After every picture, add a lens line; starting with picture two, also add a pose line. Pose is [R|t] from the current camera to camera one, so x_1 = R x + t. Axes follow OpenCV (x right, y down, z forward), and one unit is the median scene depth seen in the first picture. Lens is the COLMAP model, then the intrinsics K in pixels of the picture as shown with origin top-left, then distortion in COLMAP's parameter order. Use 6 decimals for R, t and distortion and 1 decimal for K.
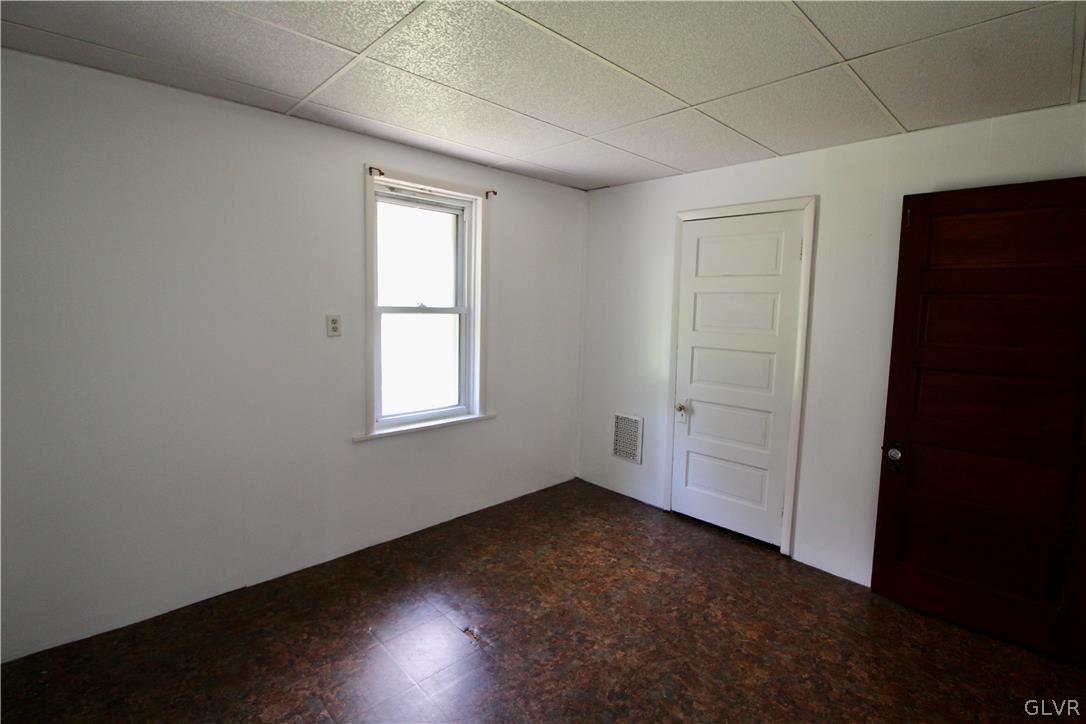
lens RADIAL K [[516.4, 0, 547.9], [0, 516.4, 351.6], [0, 0, 1]] dist [-0.000823, -0.013172]
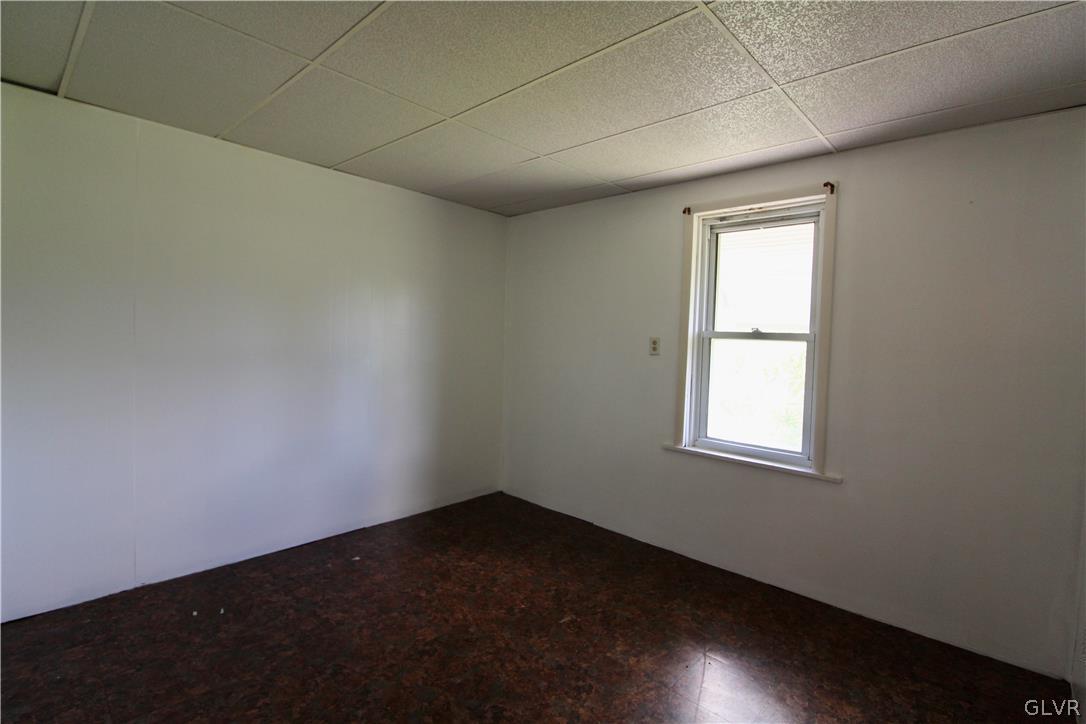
lens RADIAL K [[516.4, 0, 547.9], [0, 516.4, 351.6], [0, 0, 1]] dist [-0.000823, -0.013172]
pose [[0.035084, 0.007660, -0.999355, 0.755110], [-0.125116, 0.992137, 0.003212, -0.009416], [0.991522, 0.124923, 0.035766, 0.674486]]
